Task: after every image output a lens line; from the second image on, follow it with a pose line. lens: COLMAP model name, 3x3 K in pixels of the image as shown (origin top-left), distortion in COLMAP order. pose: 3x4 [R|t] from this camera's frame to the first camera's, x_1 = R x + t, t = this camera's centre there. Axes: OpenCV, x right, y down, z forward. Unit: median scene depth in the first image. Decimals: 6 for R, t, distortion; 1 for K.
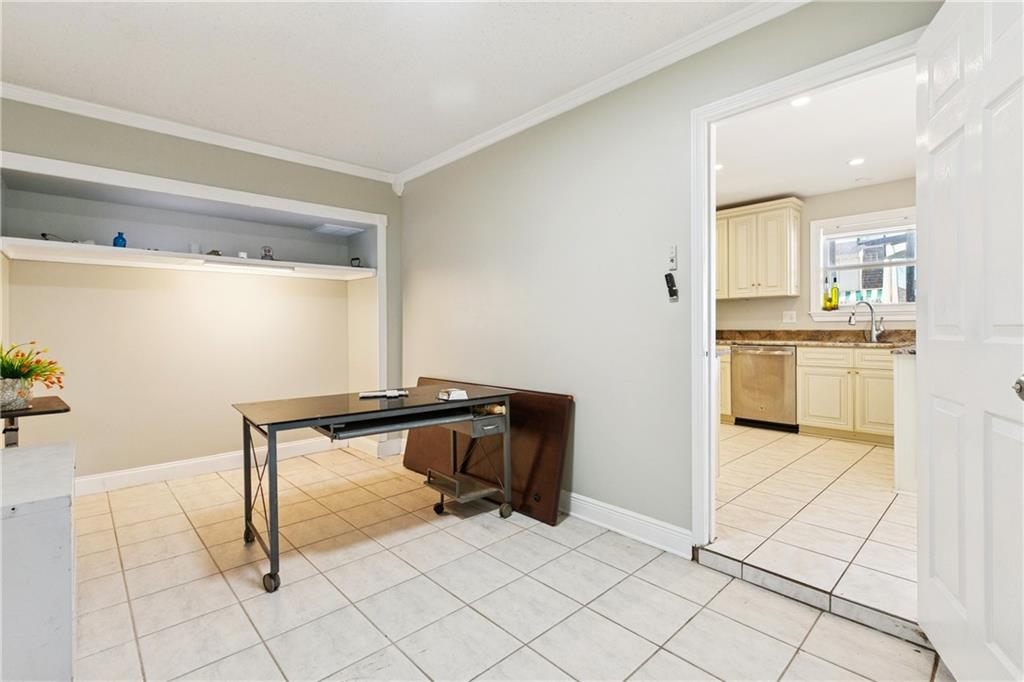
lens RADIAL K [[464.3, 0, 513.8], [0, 464.3, 337.0], [0, 0, 1]] dist [0.004521, 0.000026]
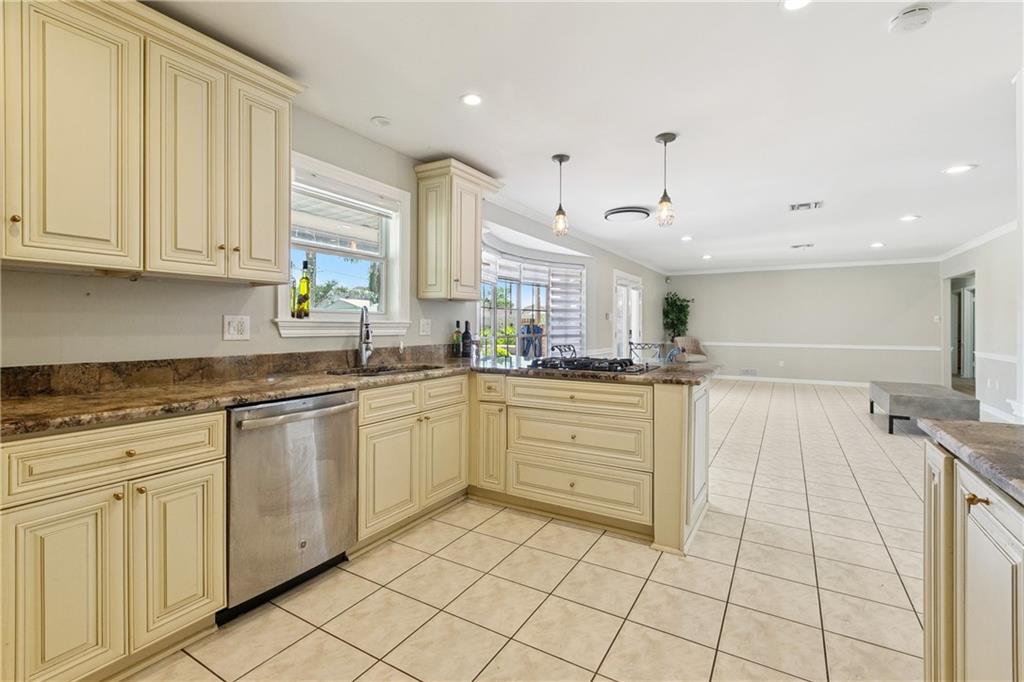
lens RADIAL K [[464.3, 0, 512.7], [0, 464.3, 322.1], [0, 0, 1]] dist [0.004521, 0.000026]
pose [[-0.281746, 0.009235, 0.959445, 0.067399], [0.016067, 0.999859, -0.004906, -0.043346], [-0.959354, 0.014033, -0.281855, 0.895192]]
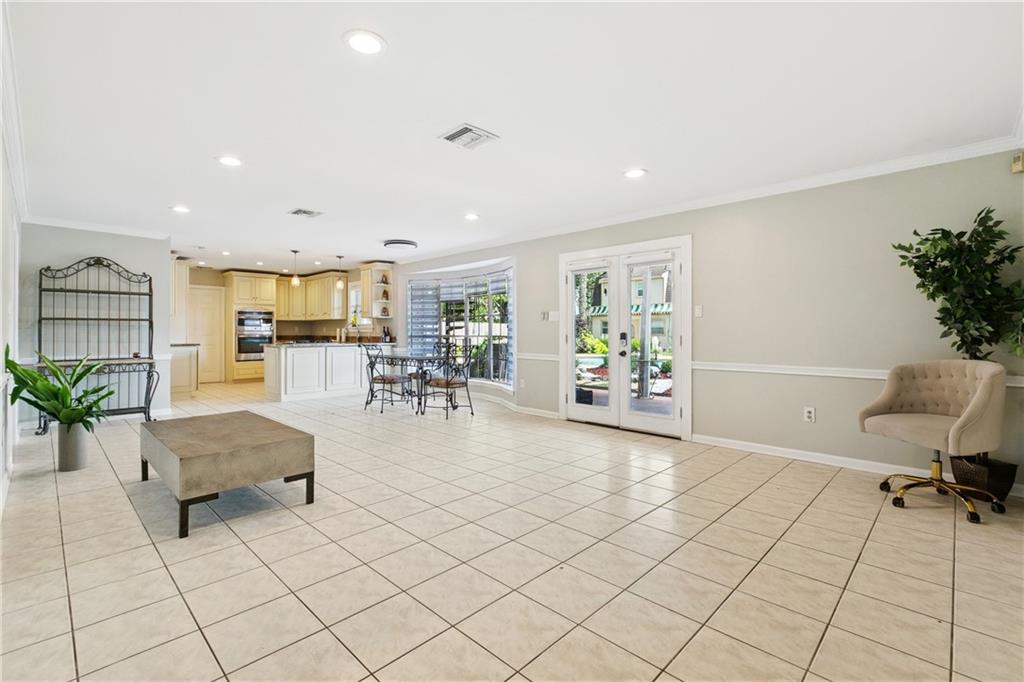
lens RADIAL K [[464.3, 0, 517.2], [0, 464.3, 332.7], [0, 0, 1]] dist [0.004521, 0.000026]
pose [[0.998698, 0.002975, 0.050926, 1.262991], [-0.002049, 0.999832, -0.018218, 0.005042], [-0.050972, 0.018089, 0.998536, -1.044104]]
